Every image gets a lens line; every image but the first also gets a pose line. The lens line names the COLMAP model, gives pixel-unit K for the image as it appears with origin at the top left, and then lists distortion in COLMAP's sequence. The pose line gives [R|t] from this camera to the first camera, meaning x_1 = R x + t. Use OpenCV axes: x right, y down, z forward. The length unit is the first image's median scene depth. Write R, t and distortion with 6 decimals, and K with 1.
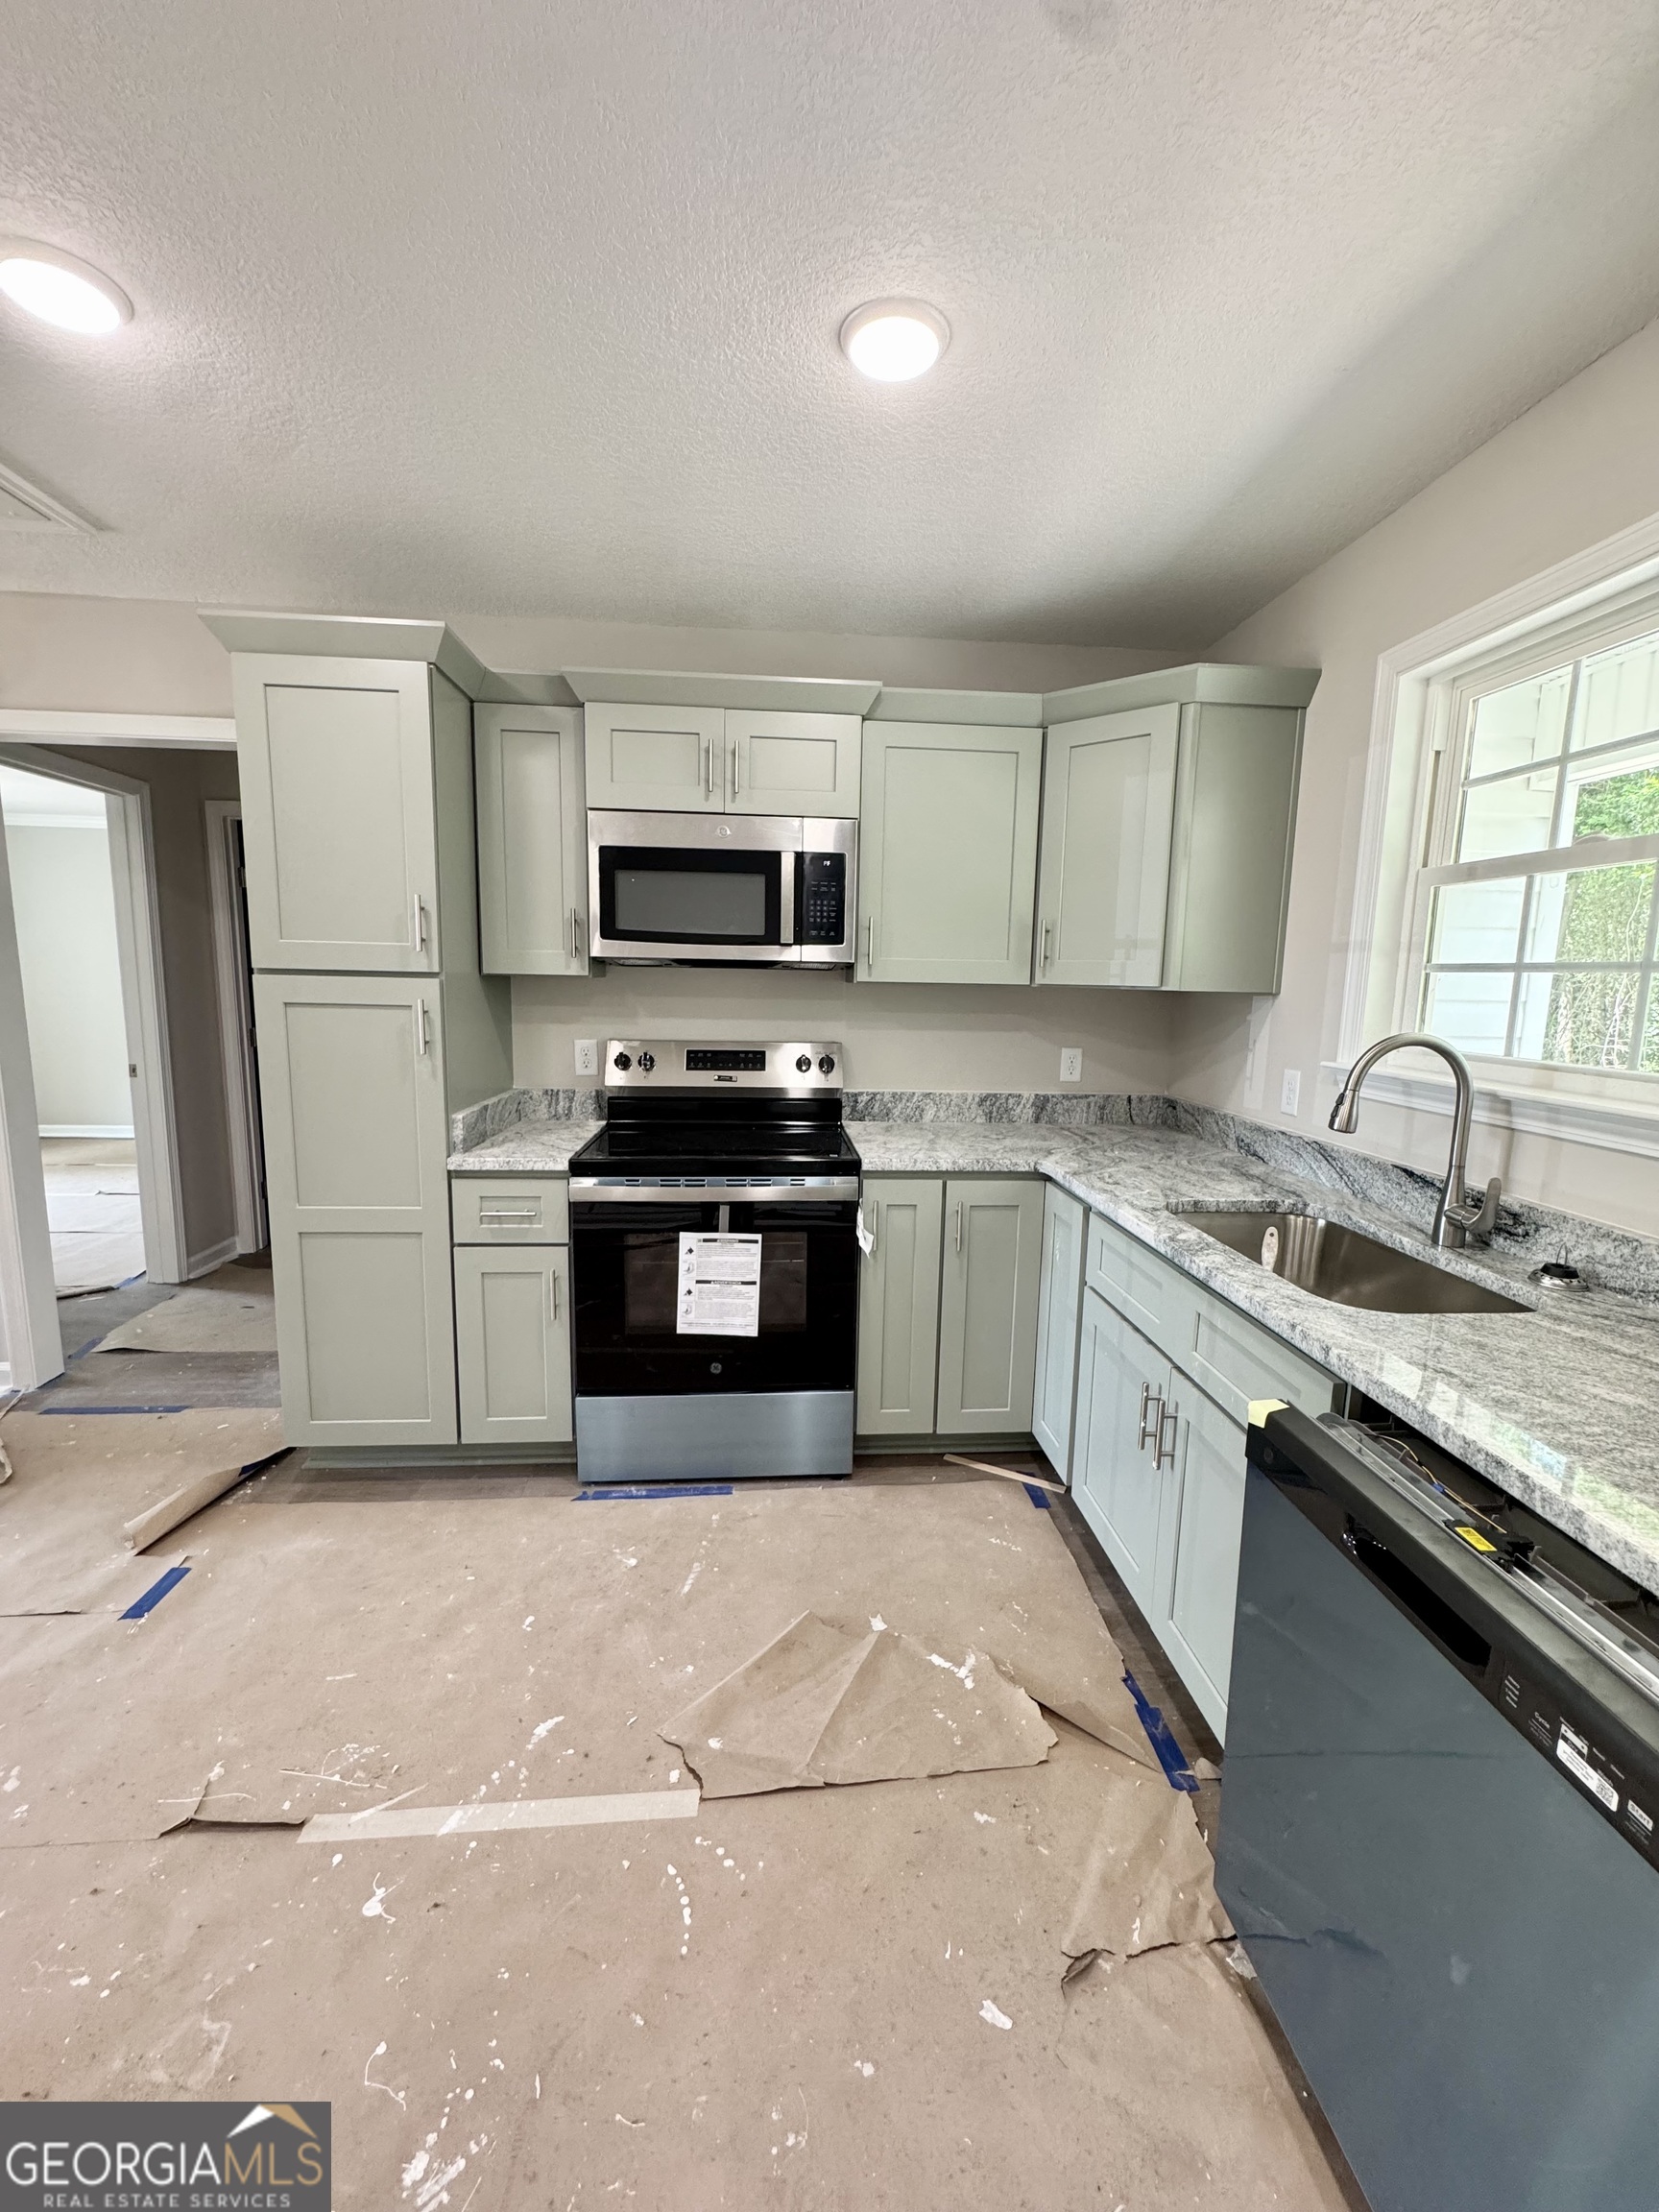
lens RADIAL K [[886.5, 0, 833.7], [0, 886.5, 1103.3], [0, 0, 1]] dist [-0.004556, 0.001152]
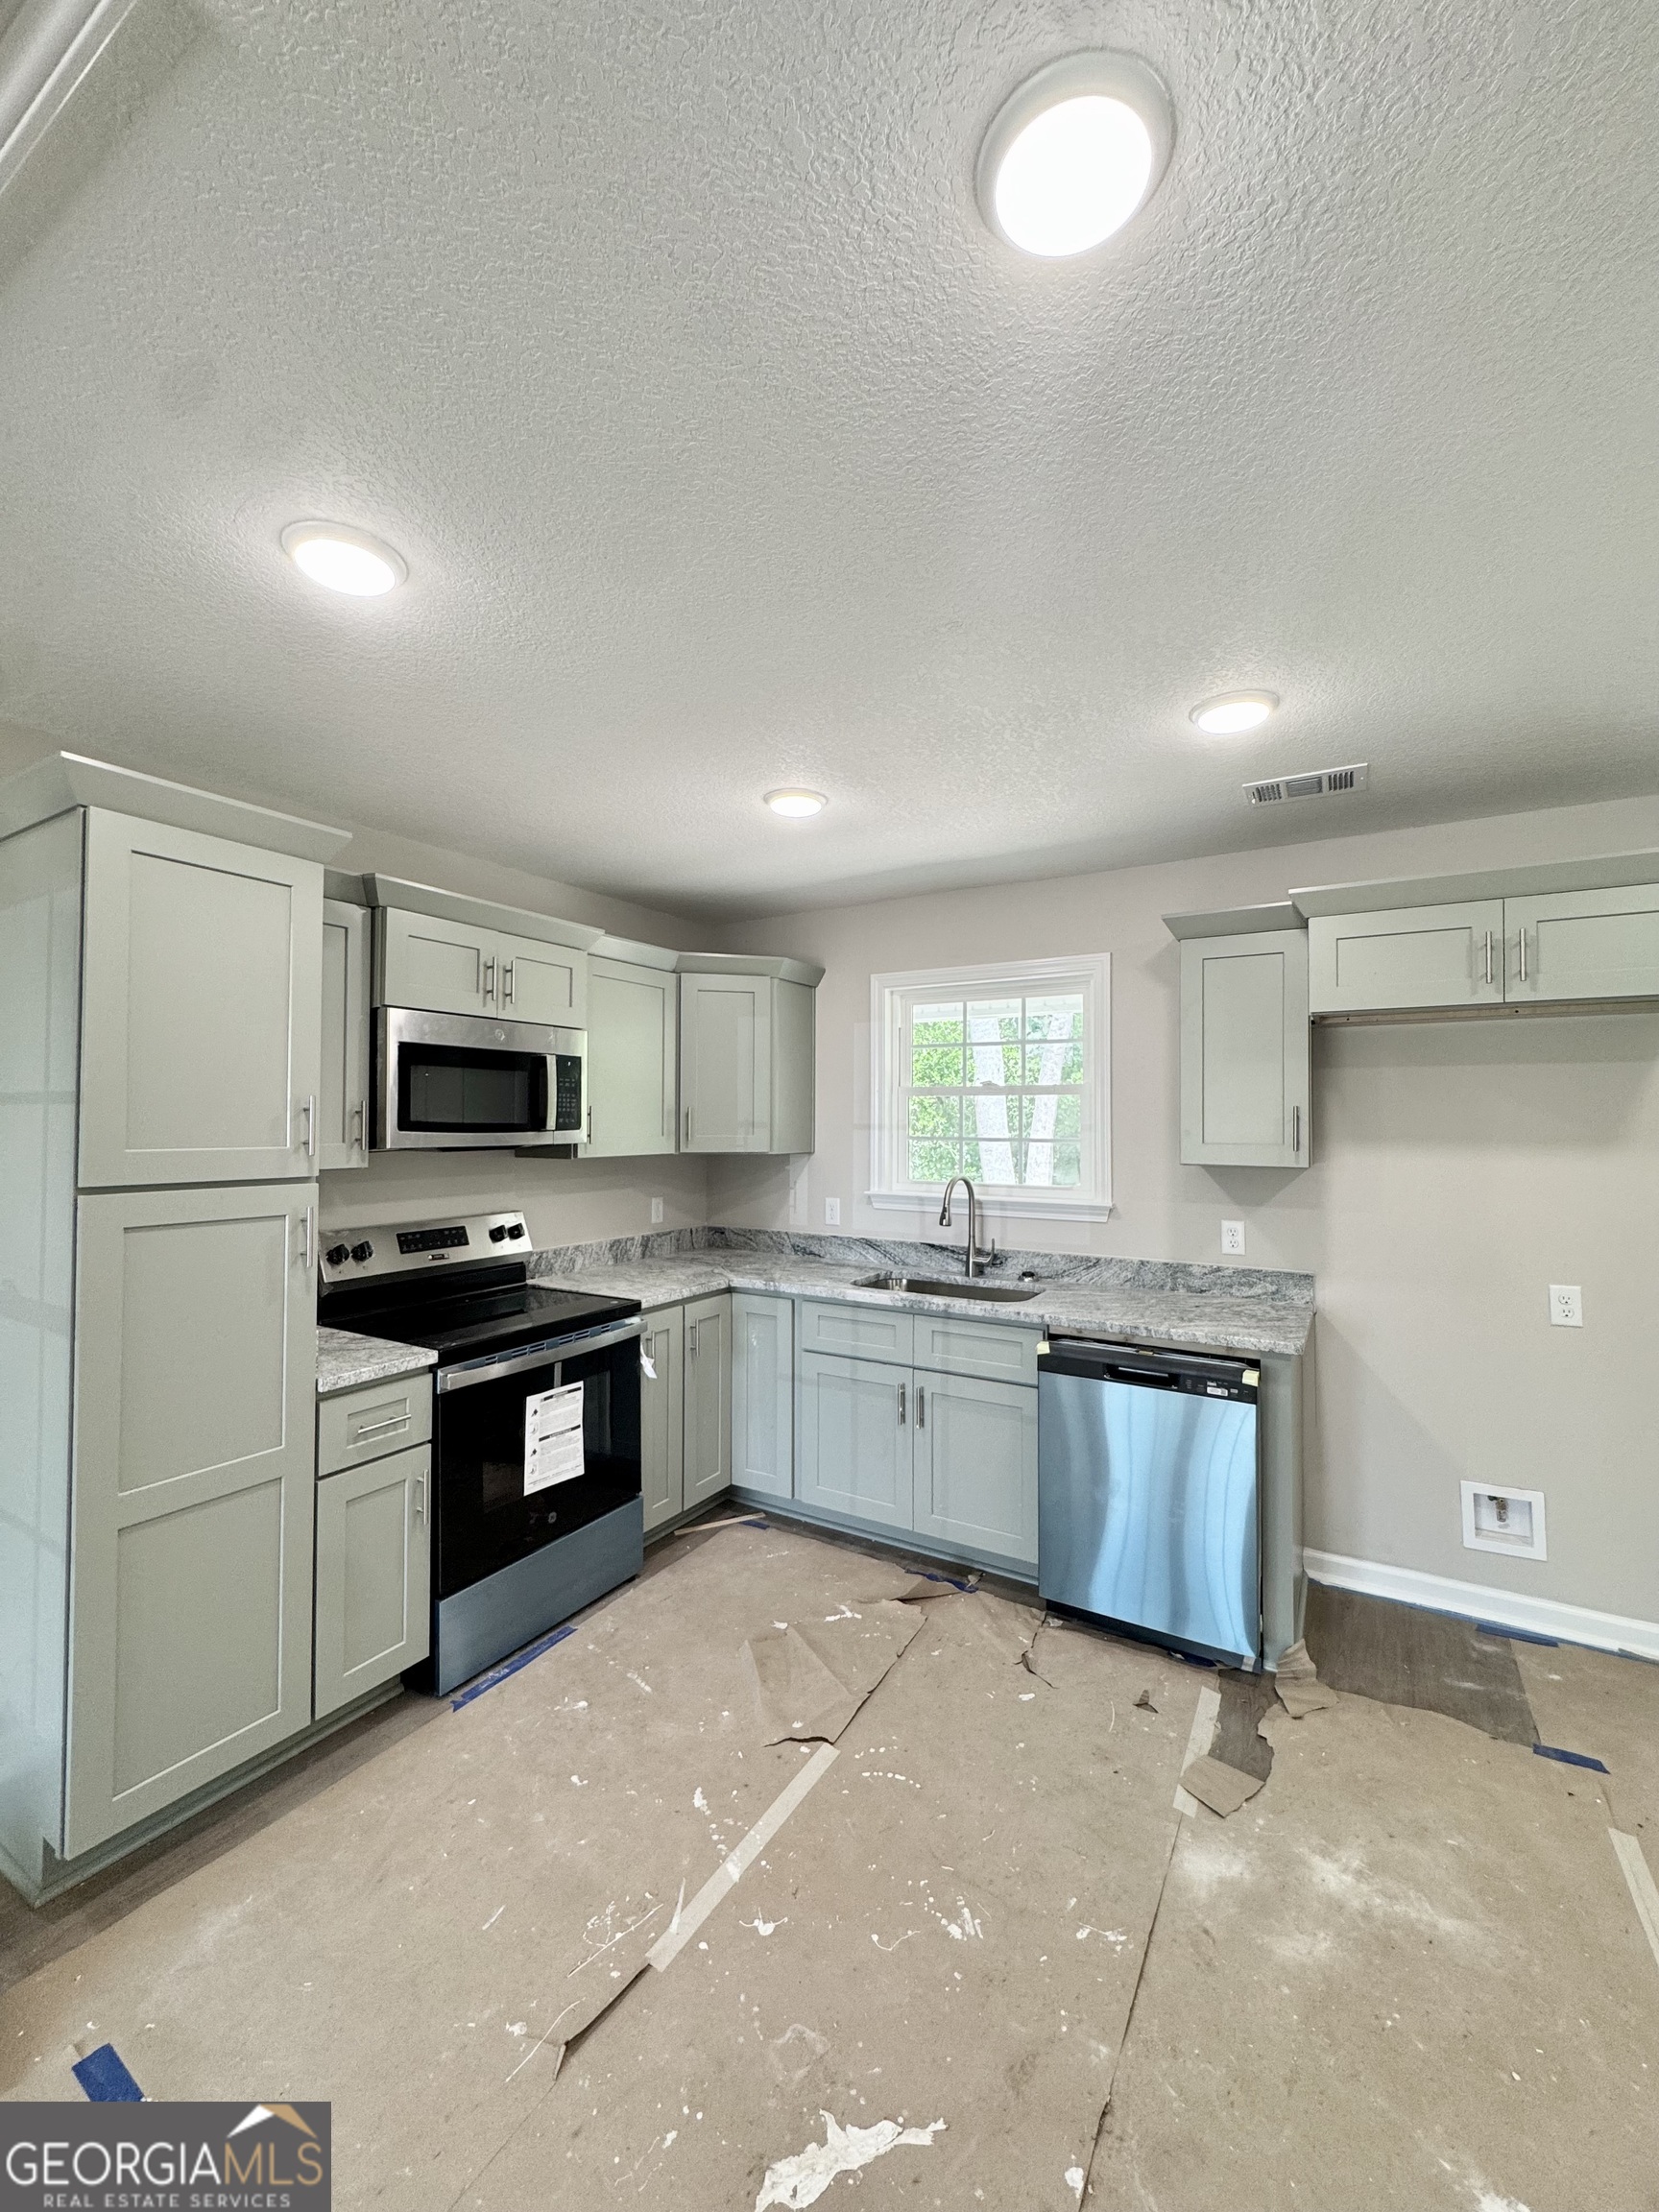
lens RADIAL K [[886.5, 0, 833.7], [0, 886.5, 1103.3], [0, 0, 1]] dist [-0.004556, 0.001152]
pose [[0.581971, -0.003581, 0.813201, -0.828574], [0.124986, 0.988503, -0.085094, -0.071378], [-0.803547, 0.151161, 0.575728, 0.013806]]
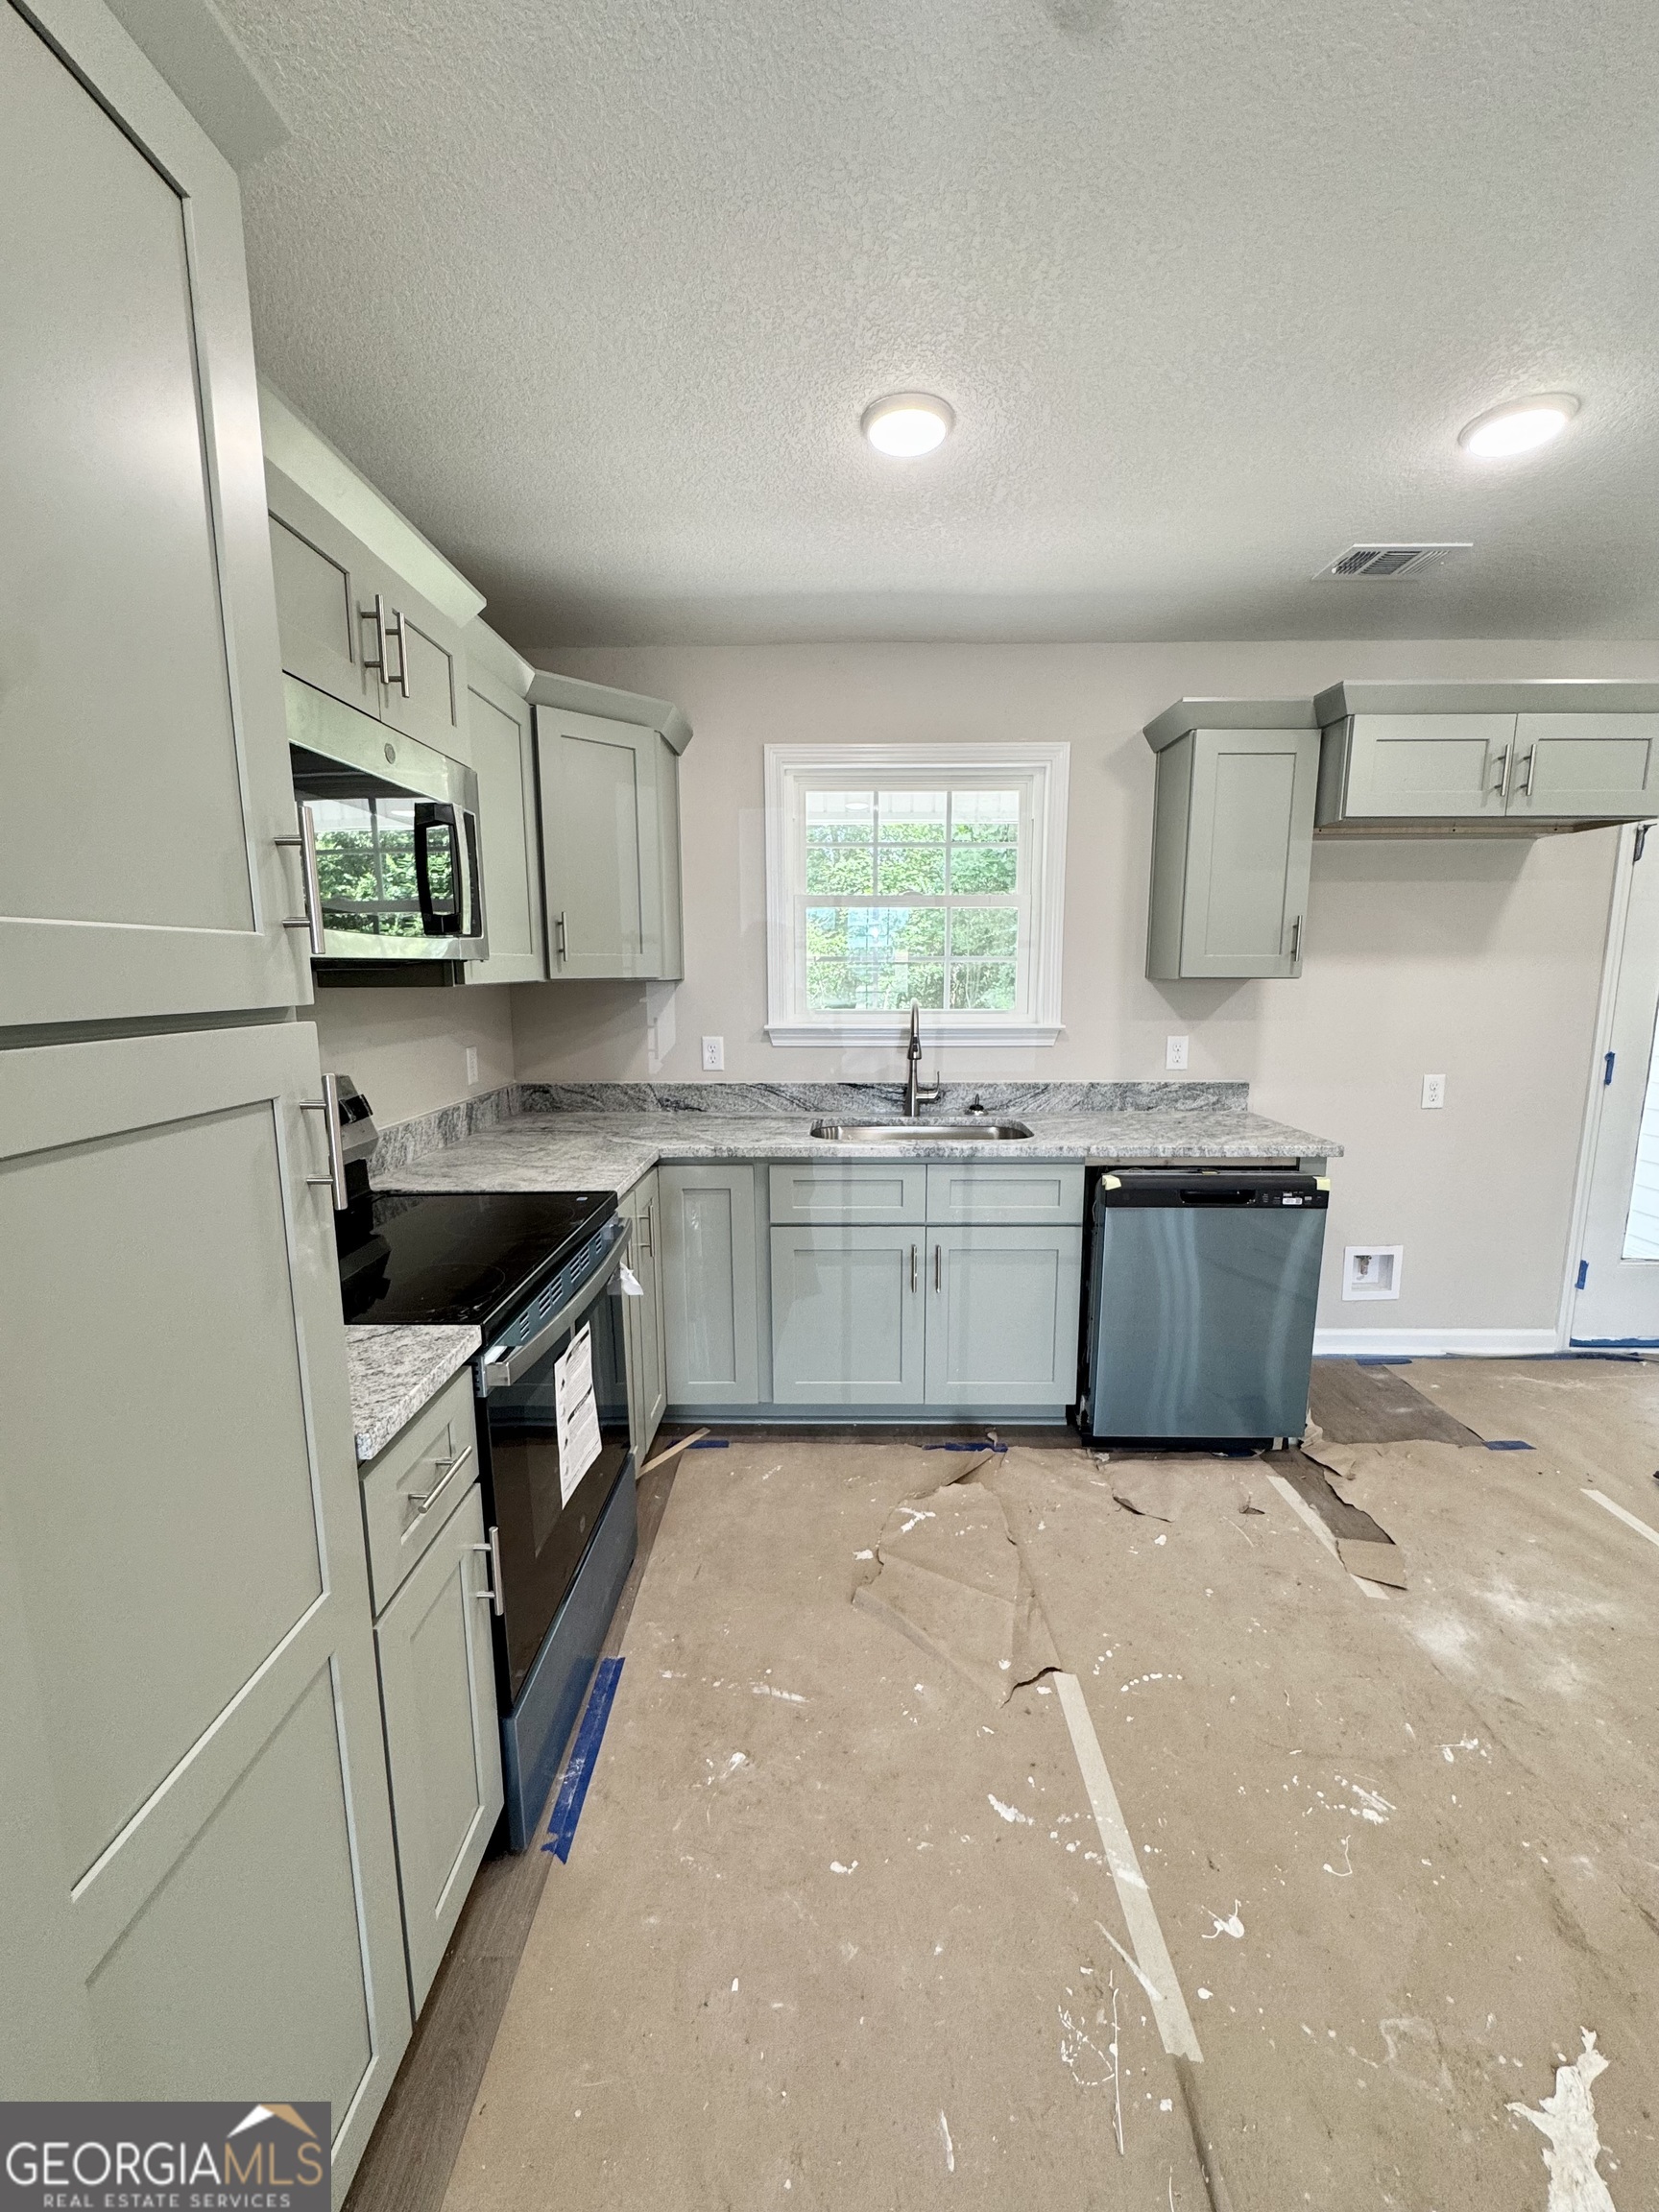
lens RADIAL K [[886.5, 0, 833.7], [0, 886.5, 1103.3], [0, 0, 1]] dist [-0.004556, 0.001152]
pose [[0.095875, -0.174750, 0.979934, -0.771871], [0.146744, 0.976194, 0.159725, -0.124376], [-0.984517, 0.128486, 0.119236, 0.675333]]
